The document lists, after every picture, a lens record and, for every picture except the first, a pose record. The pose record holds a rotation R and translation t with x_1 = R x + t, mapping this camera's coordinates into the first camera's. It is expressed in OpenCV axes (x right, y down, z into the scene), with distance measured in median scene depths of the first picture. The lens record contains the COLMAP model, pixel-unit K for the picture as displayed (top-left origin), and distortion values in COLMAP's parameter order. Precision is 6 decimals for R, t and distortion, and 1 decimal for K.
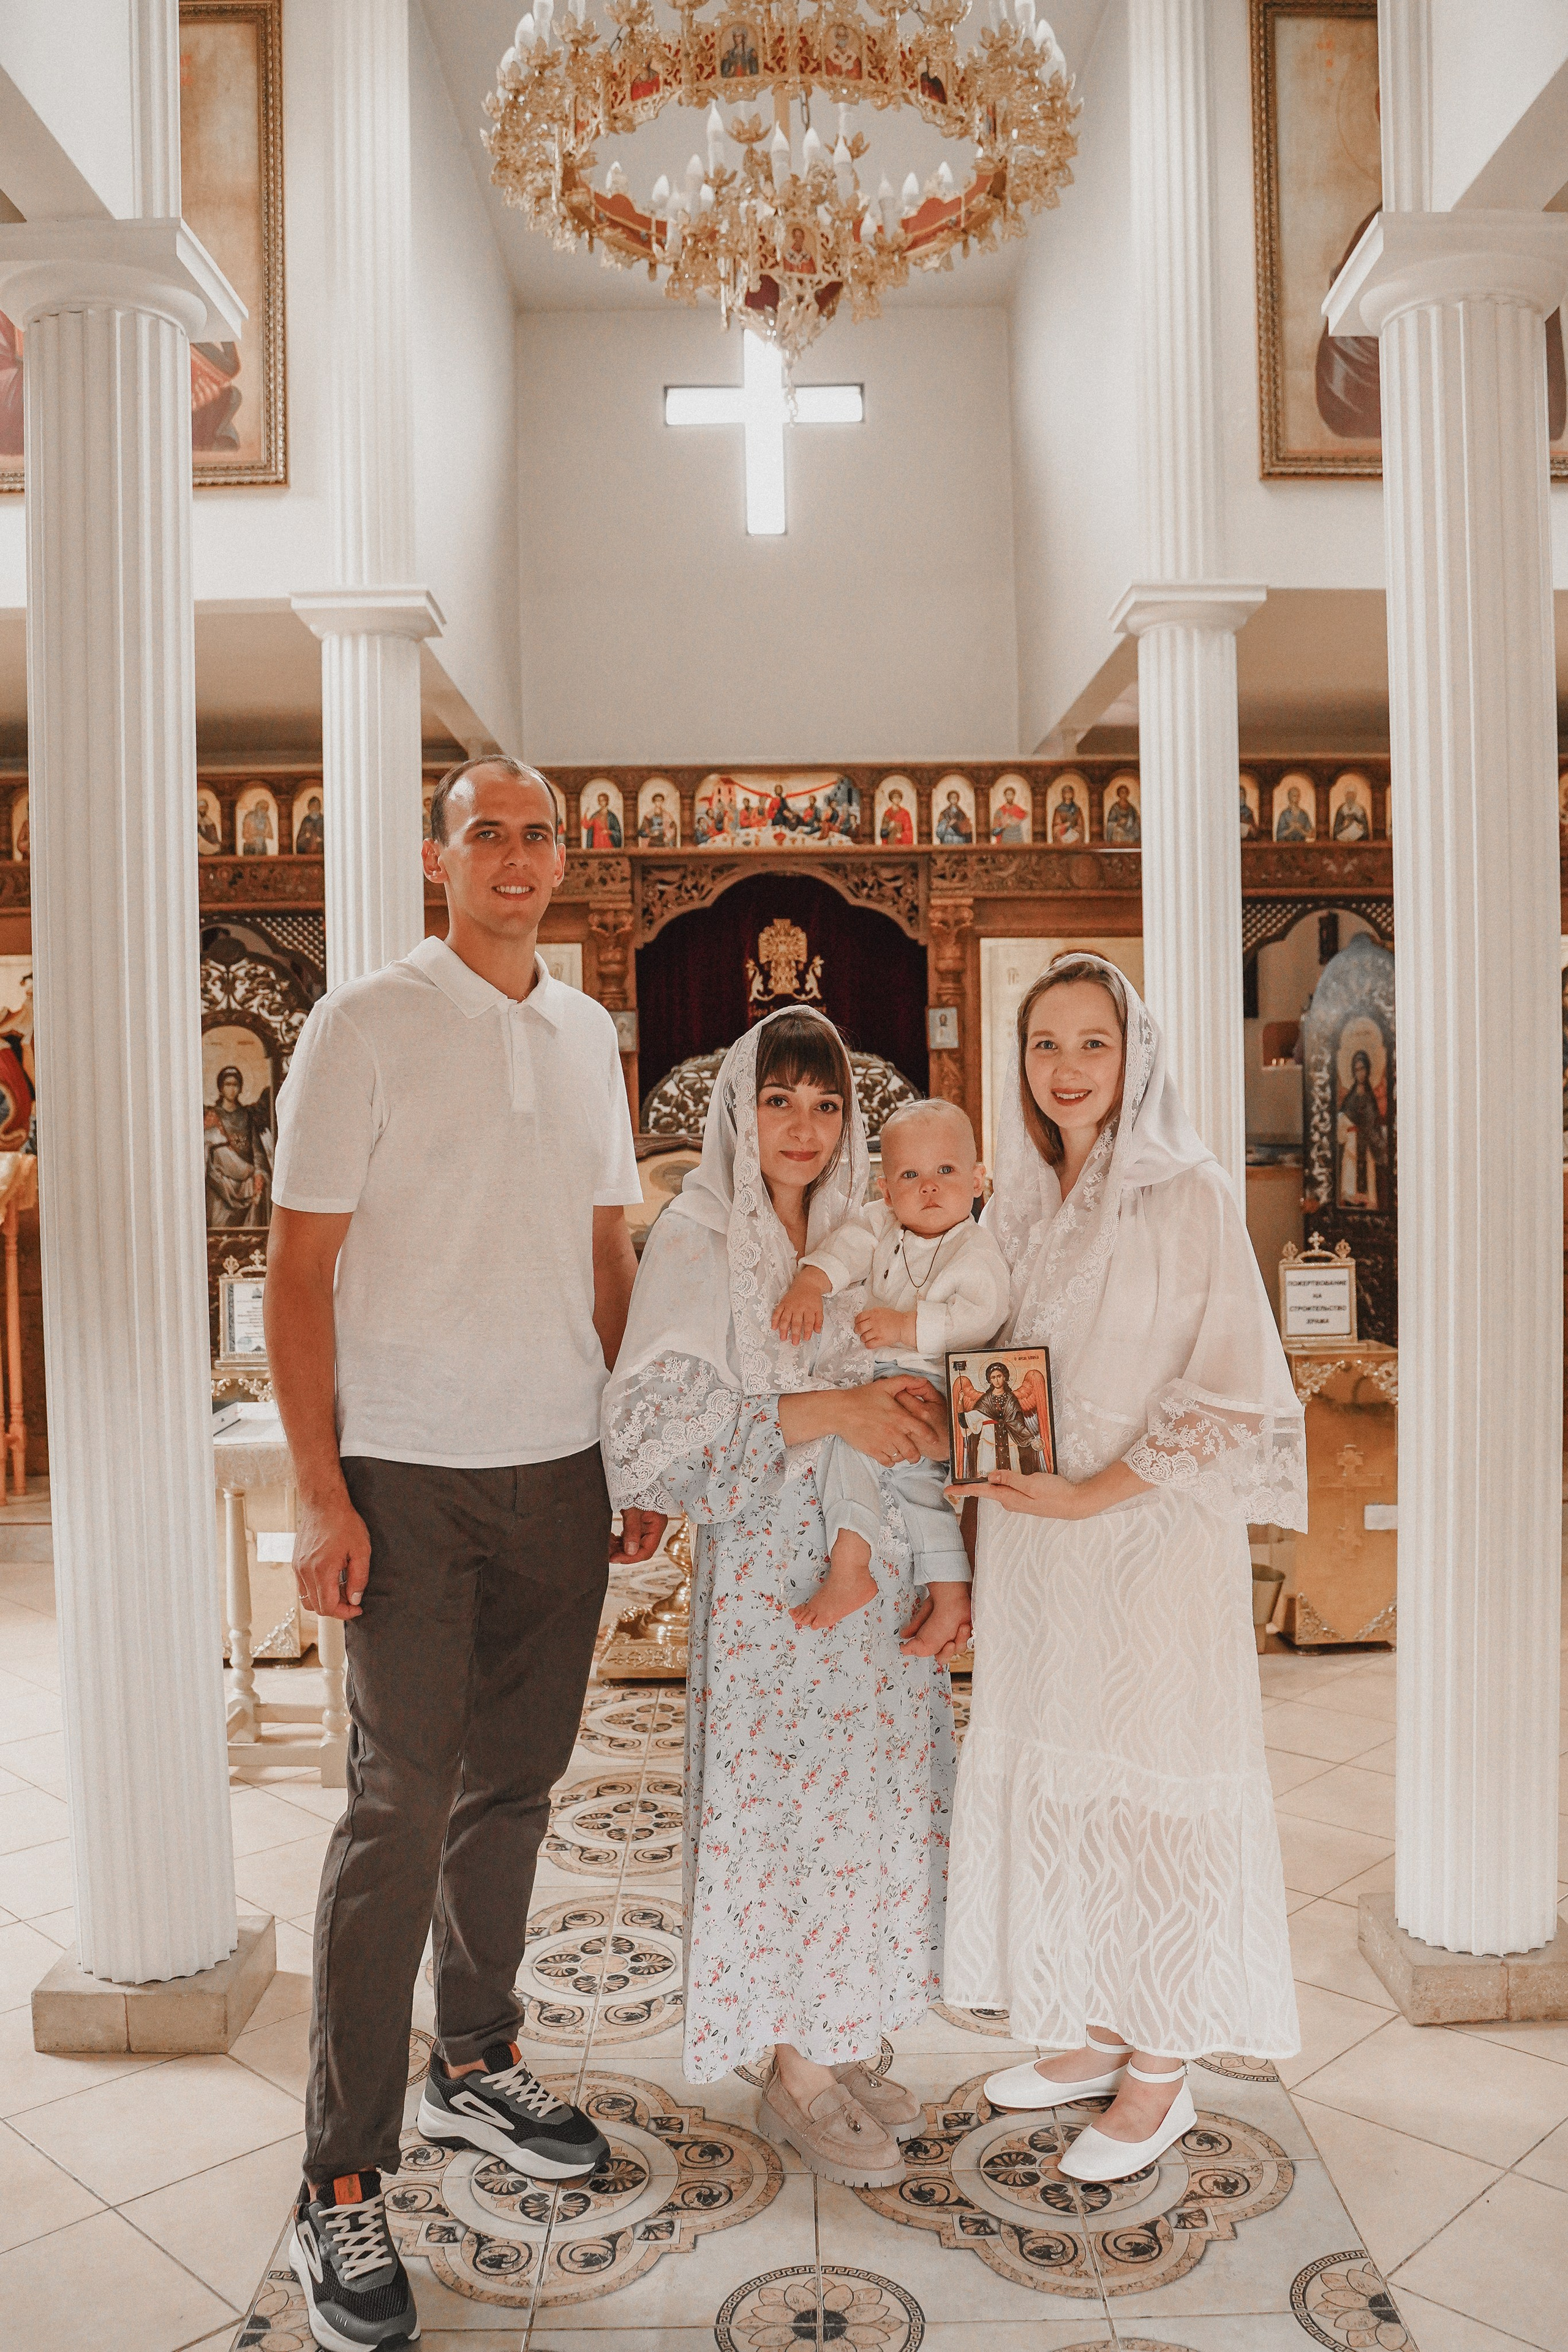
lens RADIAL K [[1949.8, 0, 734.7], [0, 1949.8, 1163.8], [0, 0, 1]] dist [-0.100445, 0.036279]
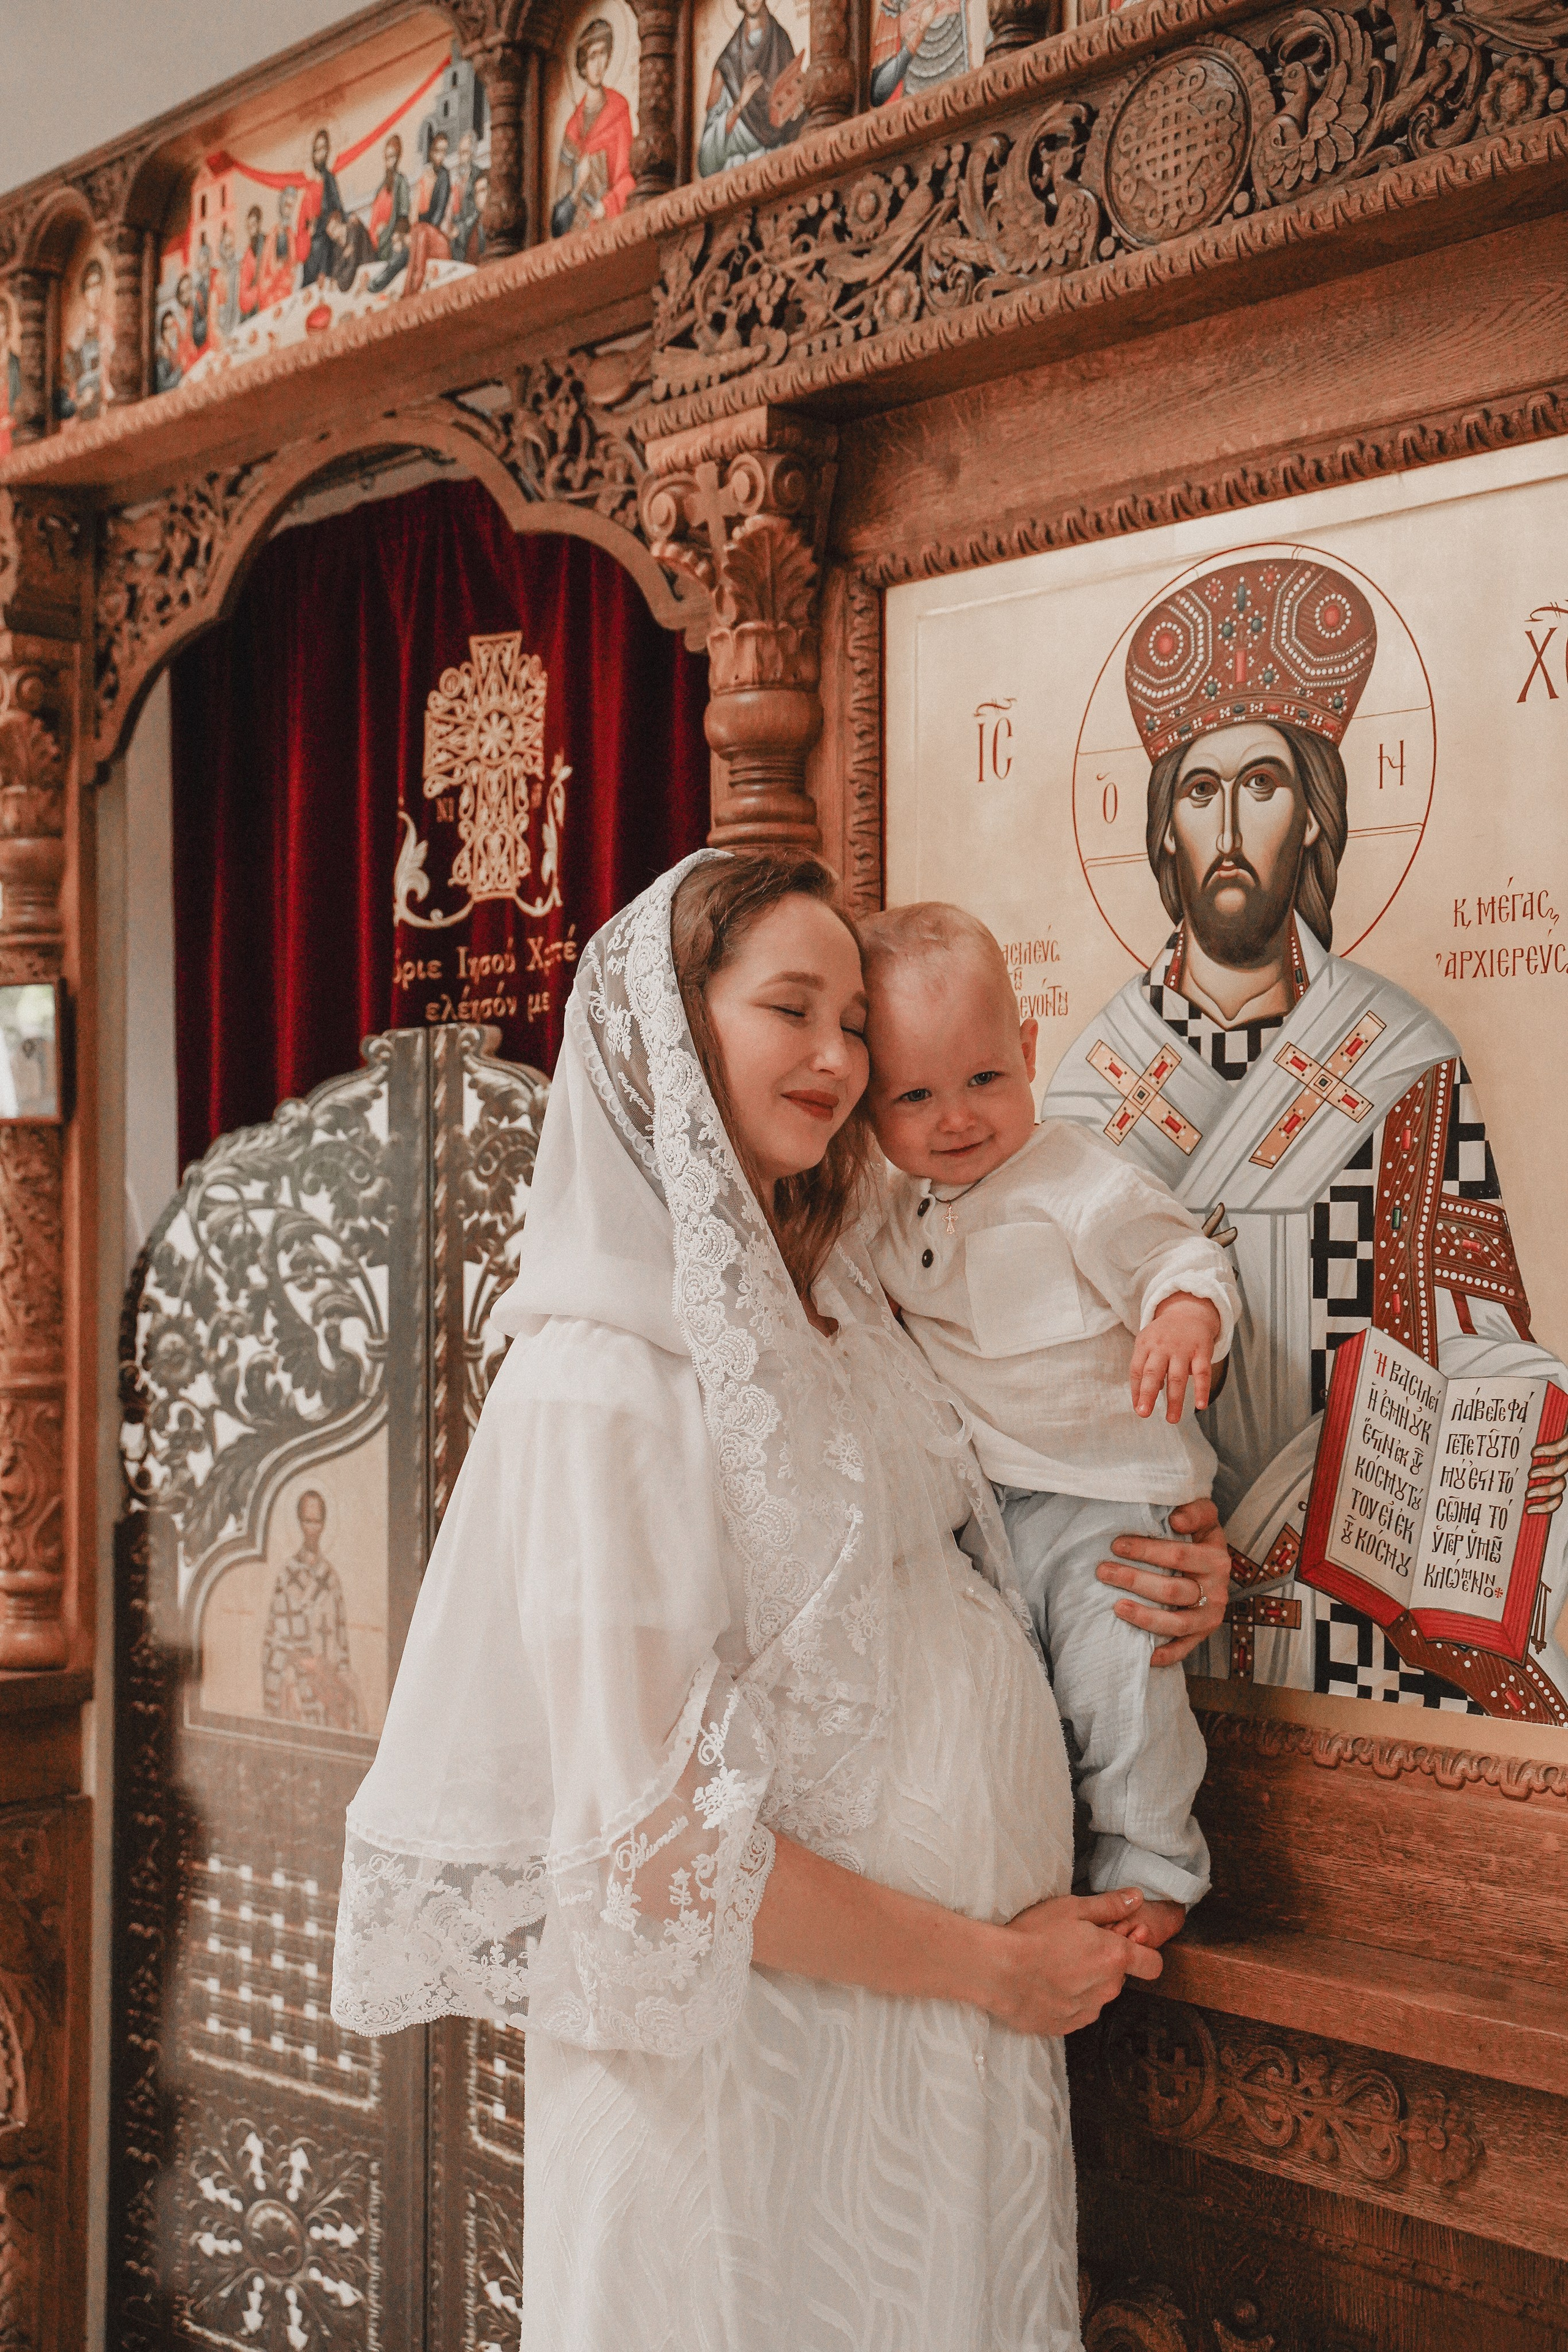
lens RADIAL K [[2836.4, 0, 778.6], [0, 2836.4, 1168.2], [0, 0, 1]] dist [0.047764, 0.000000]
pose [[0.714435, -0.003921, -0.699691, 0.349182], [-0.027777, 0.999037, -0.033961, -0.037803], [0.699151, 0.043698, 0.713638, 0.766550]]
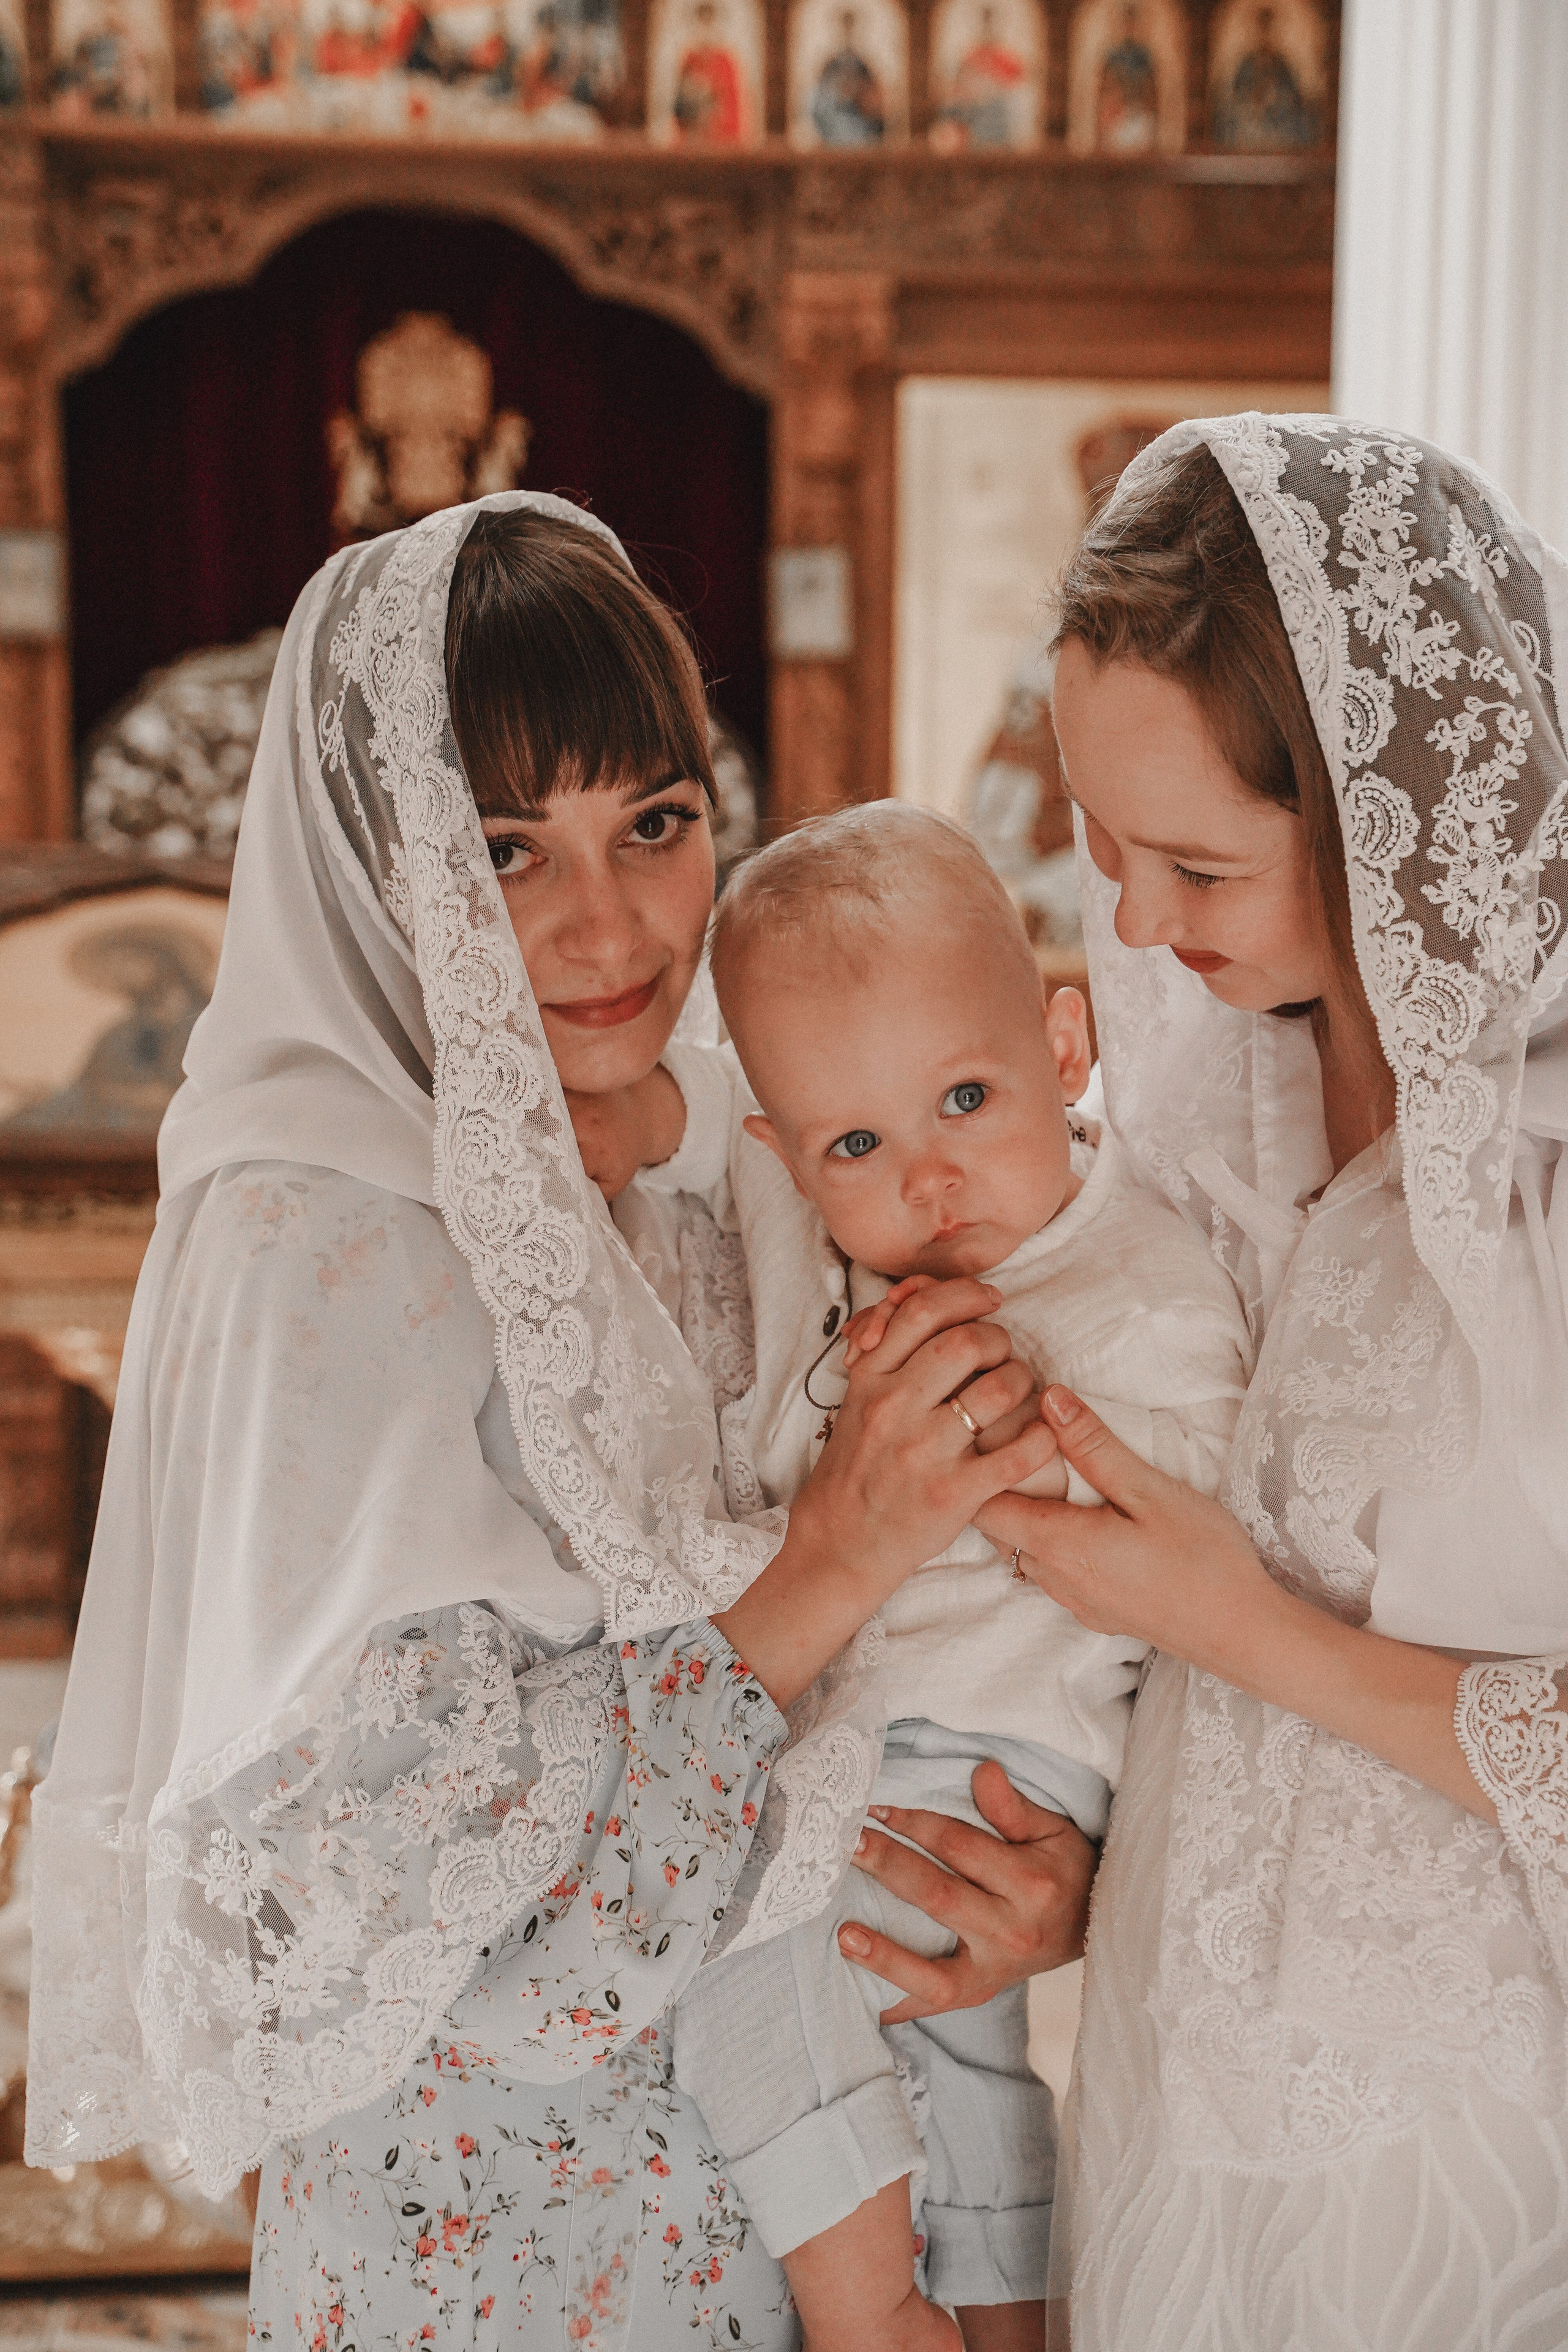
lens RADIAL K [[3941.9, 0, 768.4], [0, 3941.9, 1124.8], [0, 0, 1]] dist [0.223425, 0.000000]
pose [[0.994192, 0.013401, 0.106780, 0.009466], [-0.019427, 0.998265, 0.055593, -0.005030], [-0.105850, -0.057345, 0.992727, 0.156328]]
